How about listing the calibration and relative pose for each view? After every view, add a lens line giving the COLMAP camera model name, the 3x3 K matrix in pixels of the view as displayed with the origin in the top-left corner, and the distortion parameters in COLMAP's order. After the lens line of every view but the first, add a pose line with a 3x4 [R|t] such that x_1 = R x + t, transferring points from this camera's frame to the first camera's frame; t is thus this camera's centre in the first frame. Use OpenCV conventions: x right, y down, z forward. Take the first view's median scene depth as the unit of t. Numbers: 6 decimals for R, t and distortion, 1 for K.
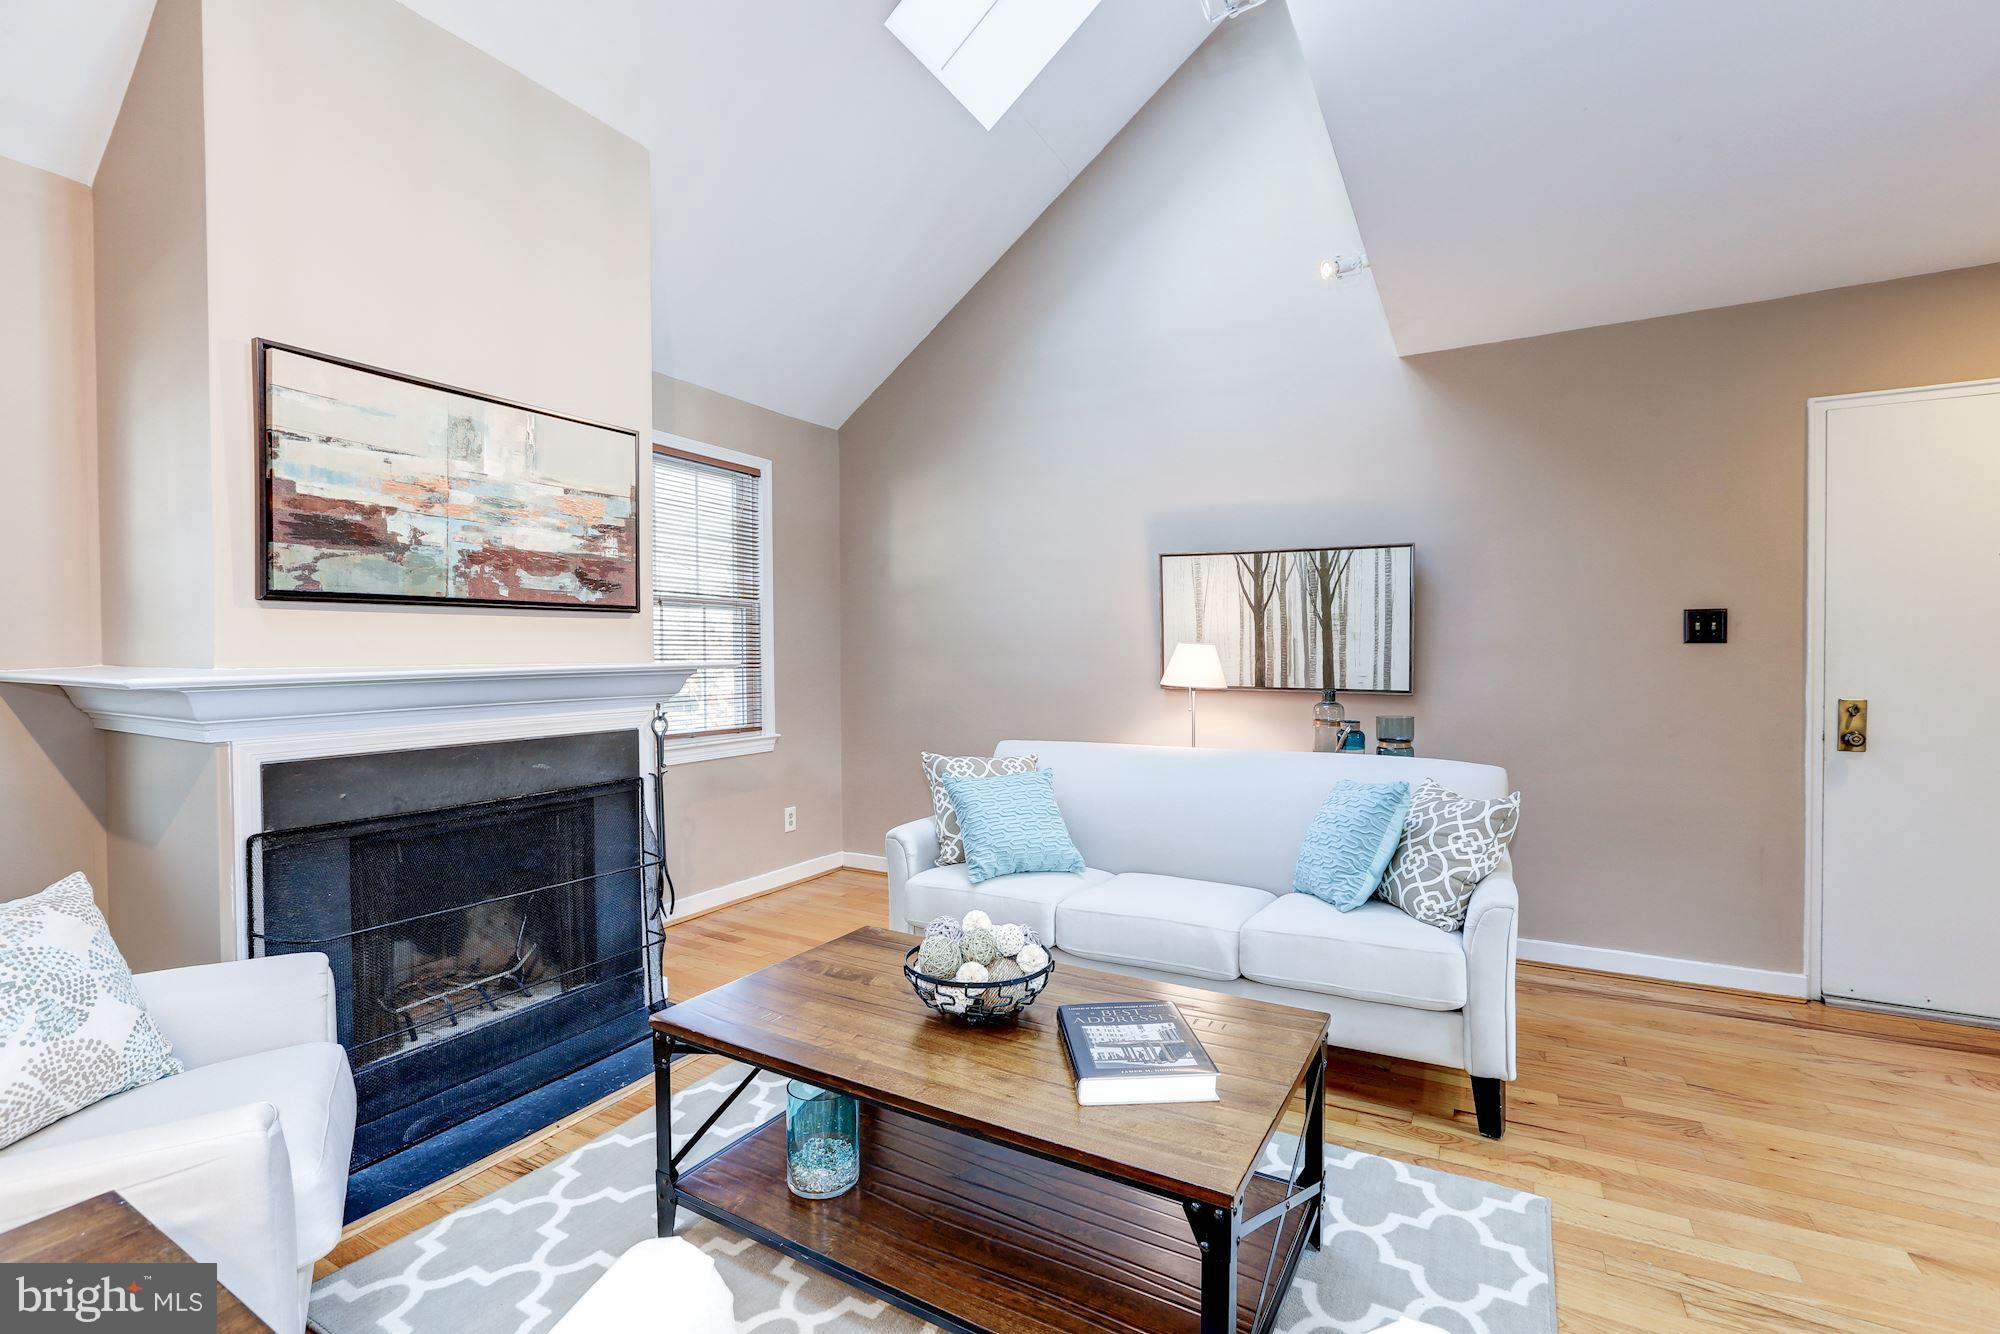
lens RADIAL K [[874.6, 0, 995.5], [0, 874.6, 666.3], [0, 0, 1]] dist [-0.065136, 0.045335]
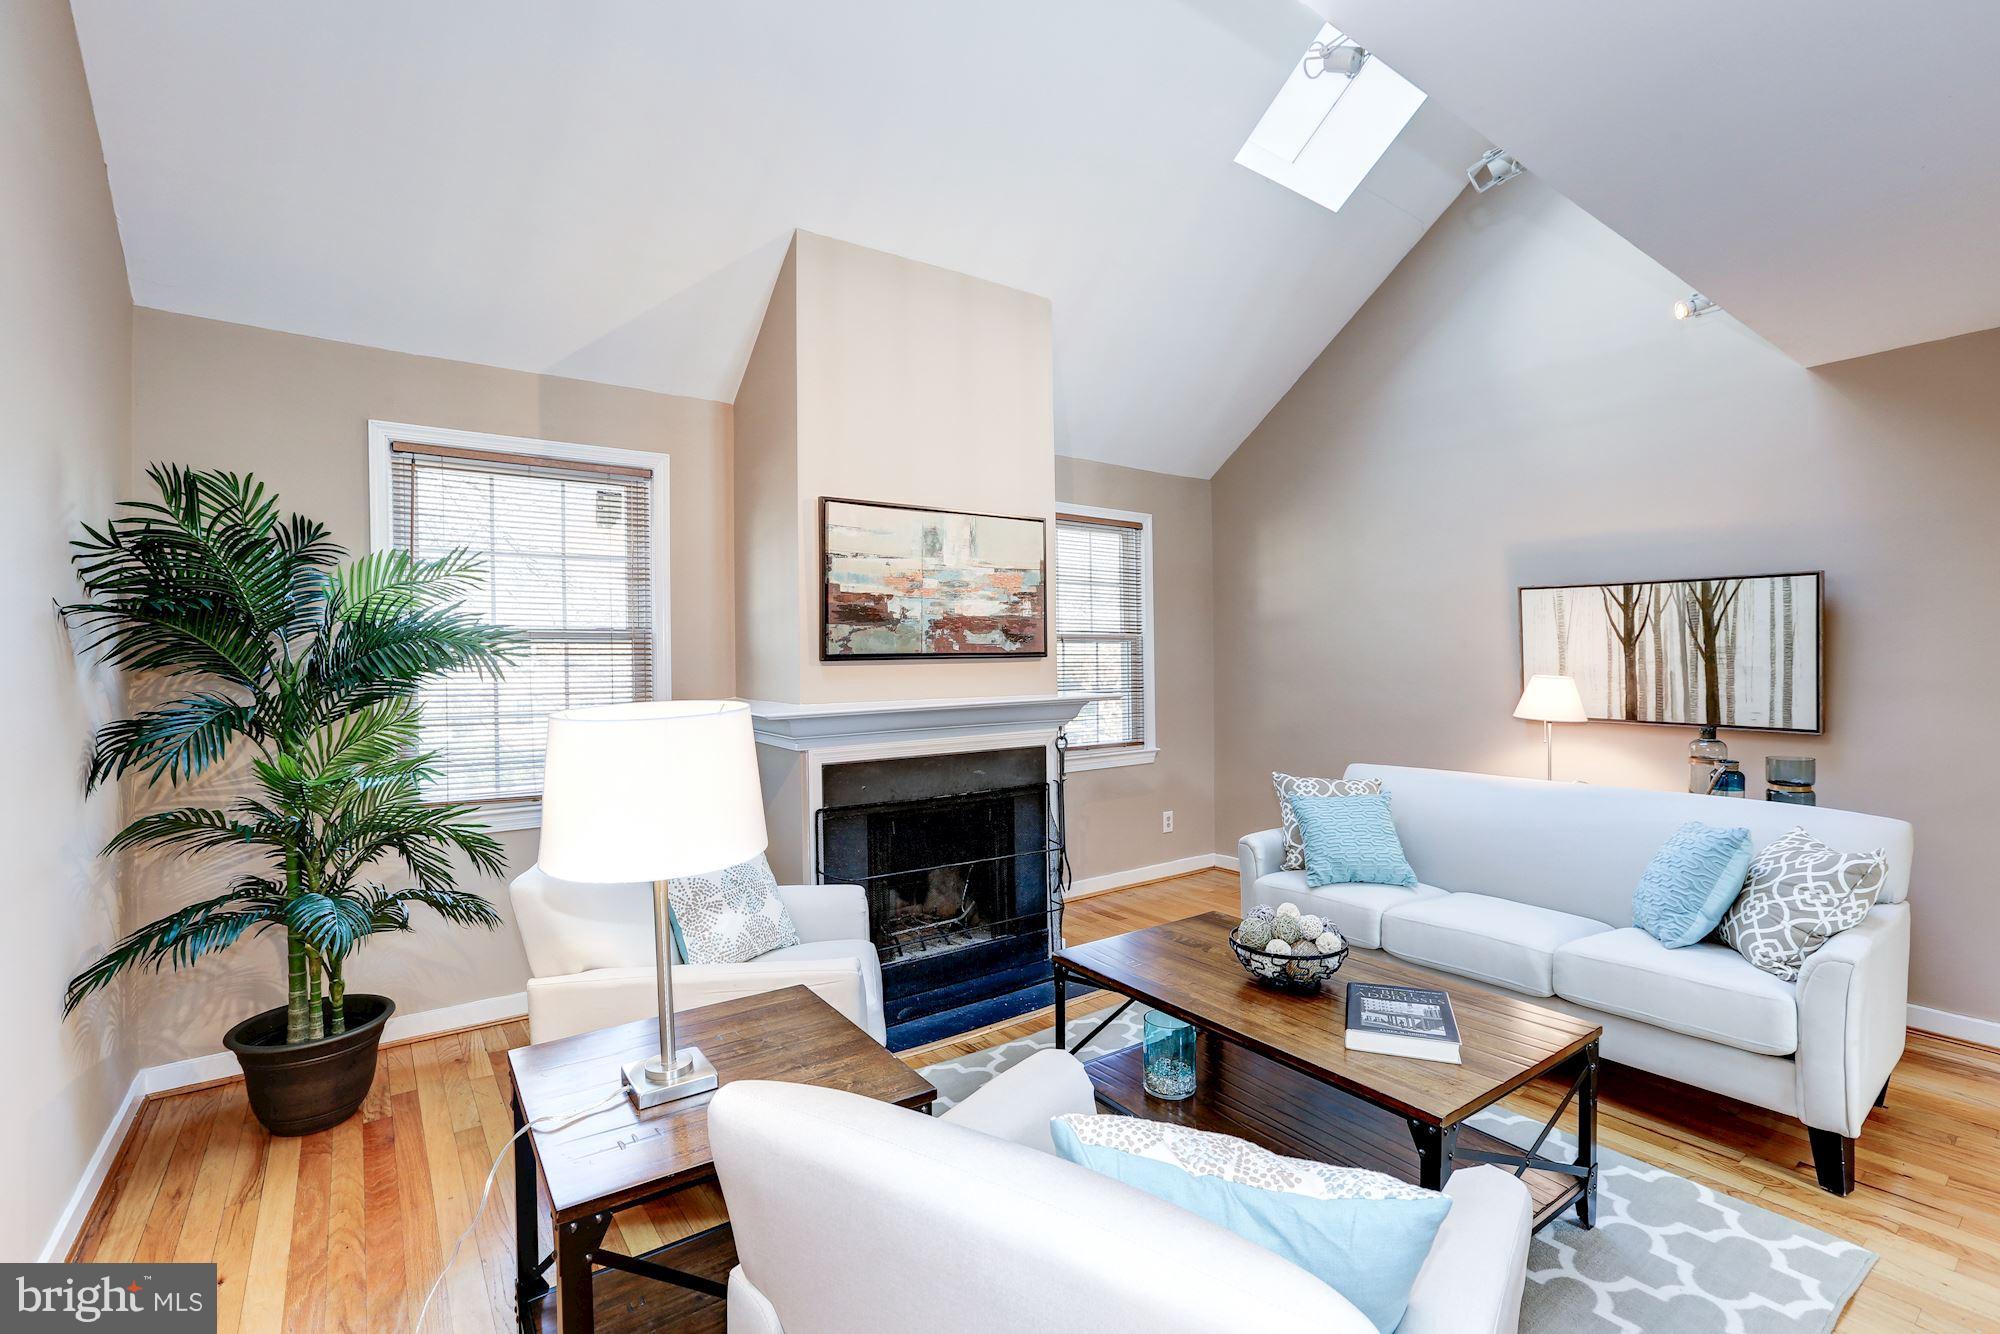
lens RADIAL K [[920.4, 0, 1017.2], [0, 920.4, 658.0], [0, 0, 1]] dist [-0.035394, 0.018985]
pose [[0.912775, -0.000423, -0.408462, 0.129186], [-0.000740, 0.999996, -0.002690, -0.062426], [0.408462, 0.002758, 0.912771, -0.320251]]
